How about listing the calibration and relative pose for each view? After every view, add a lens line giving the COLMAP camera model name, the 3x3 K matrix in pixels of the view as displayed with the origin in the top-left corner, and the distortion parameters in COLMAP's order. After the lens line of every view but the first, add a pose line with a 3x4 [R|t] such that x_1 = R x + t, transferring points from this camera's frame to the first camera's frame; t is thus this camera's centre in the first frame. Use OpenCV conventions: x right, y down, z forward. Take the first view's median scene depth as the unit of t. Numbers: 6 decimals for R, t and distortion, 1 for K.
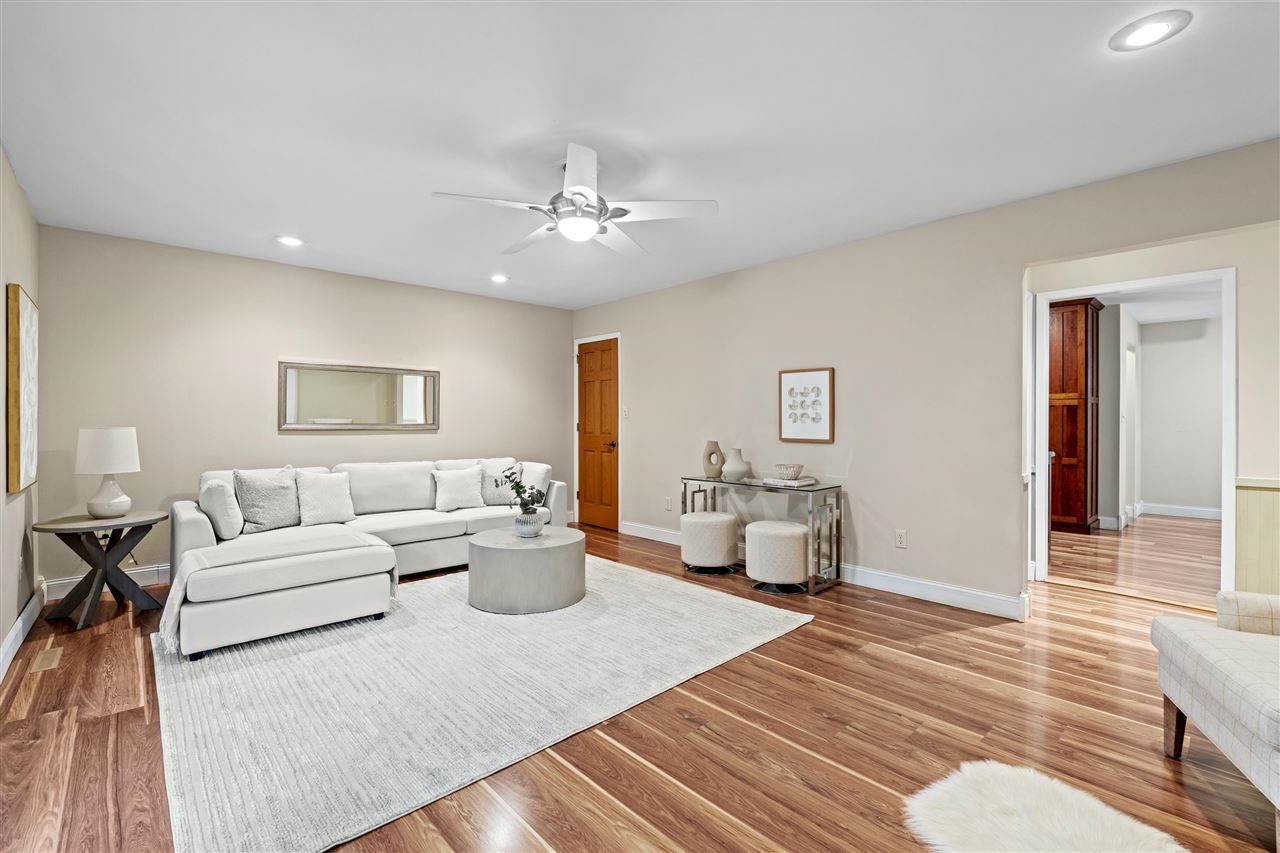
lens RADIAL K [[556.1, 0, 640.0], [0, 556.1, 426.5], [0, 0, 1]] dist [-0.001149, -0.000184]
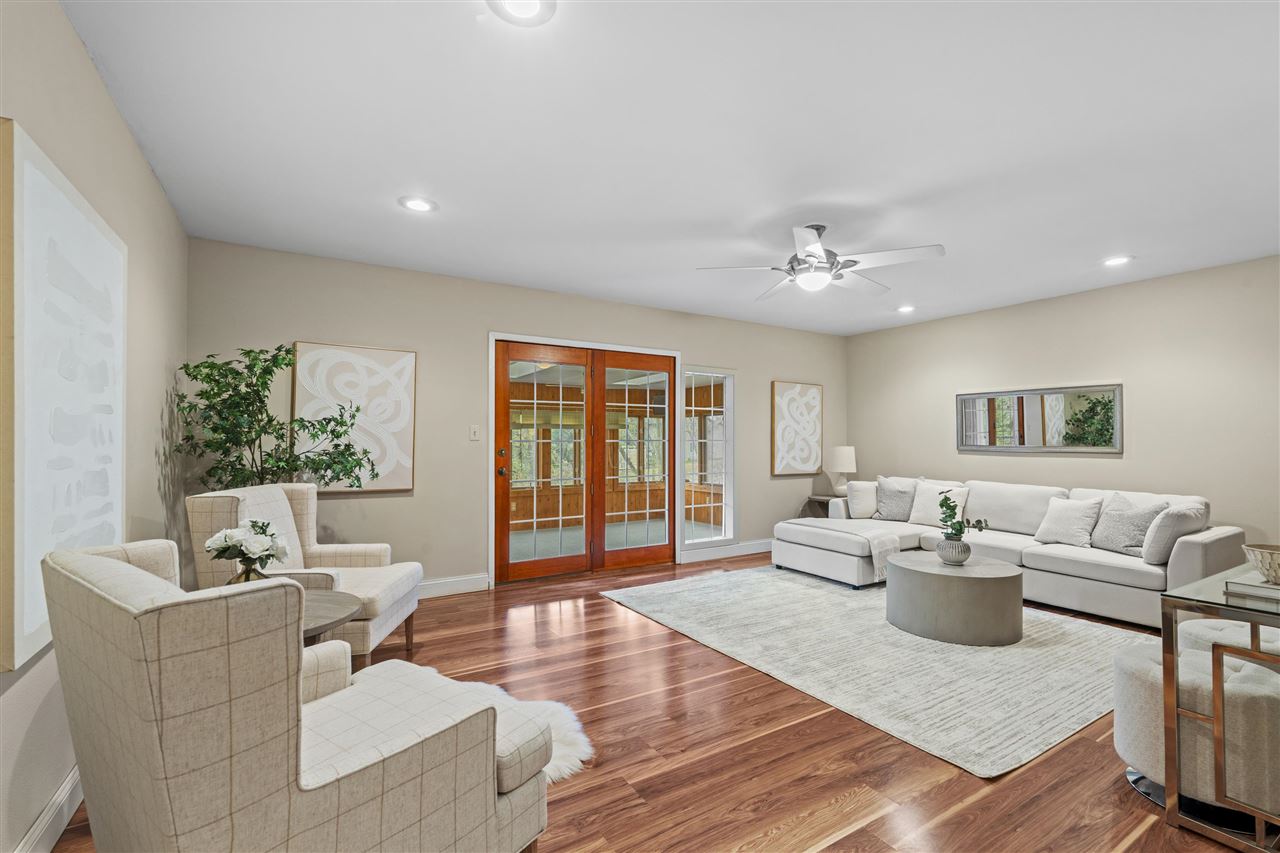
lens RADIAL K [[562.5, 0, 641.9], [0, 562.5, 438.0], [0, 0, 1]] dist [-0.000878, -0.000163]
pose [[-0.197792, -0.009866, -0.980194, 1.190743], [-0.004009, 0.999949, -0.009256, -0.007258], [0.980236, 0.002099, -0.197821, 0.932704]]
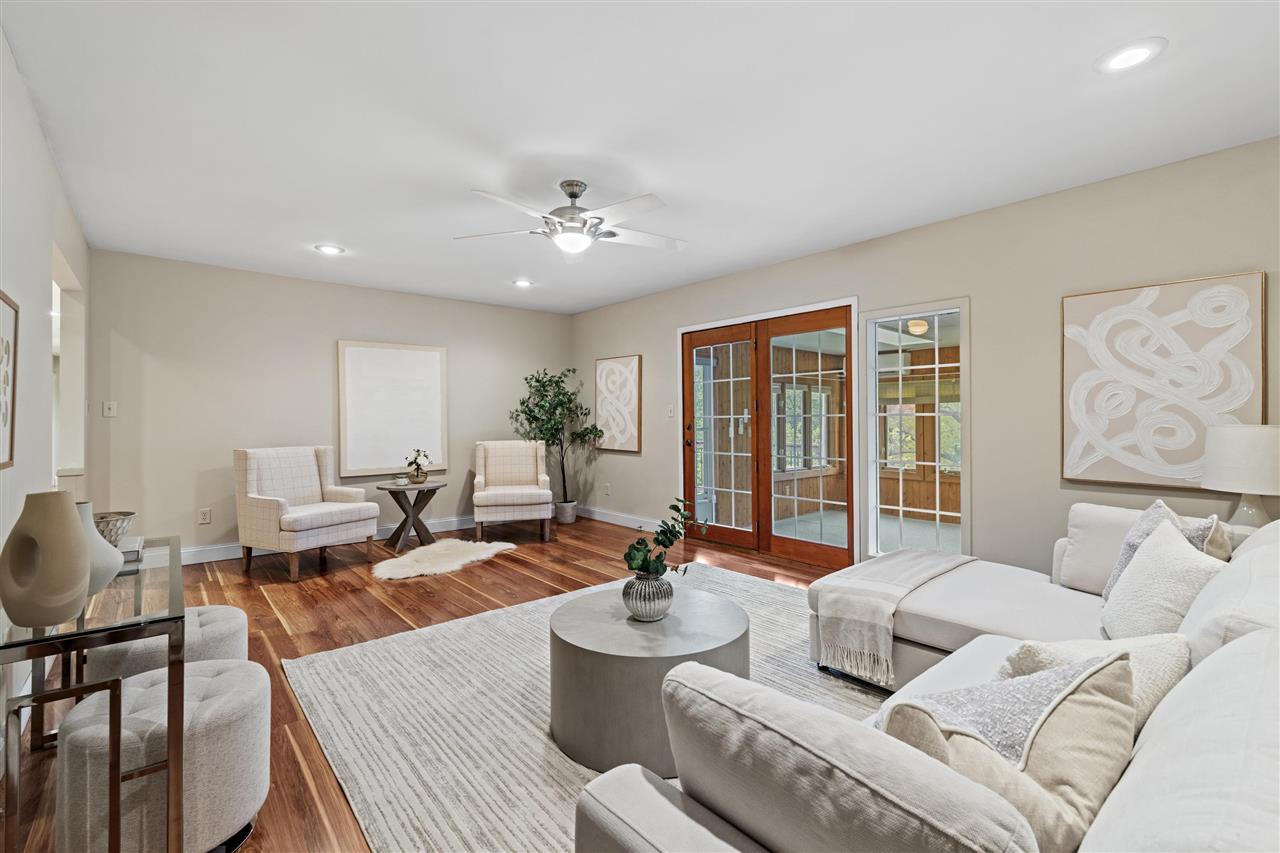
lens RADIAL K [[566.5, 0, 640.0], [0, 566.5, 426.5], [0, 0, 1]] dist [0.000101, 0.000030]
pose [[-0.999252, 0.003317, 0.038524, -0.303494], [0.003972, 0.999848, 0.016947, -0.014617], [-0.038462, 0.017088, -0.999114, 2.227334]]
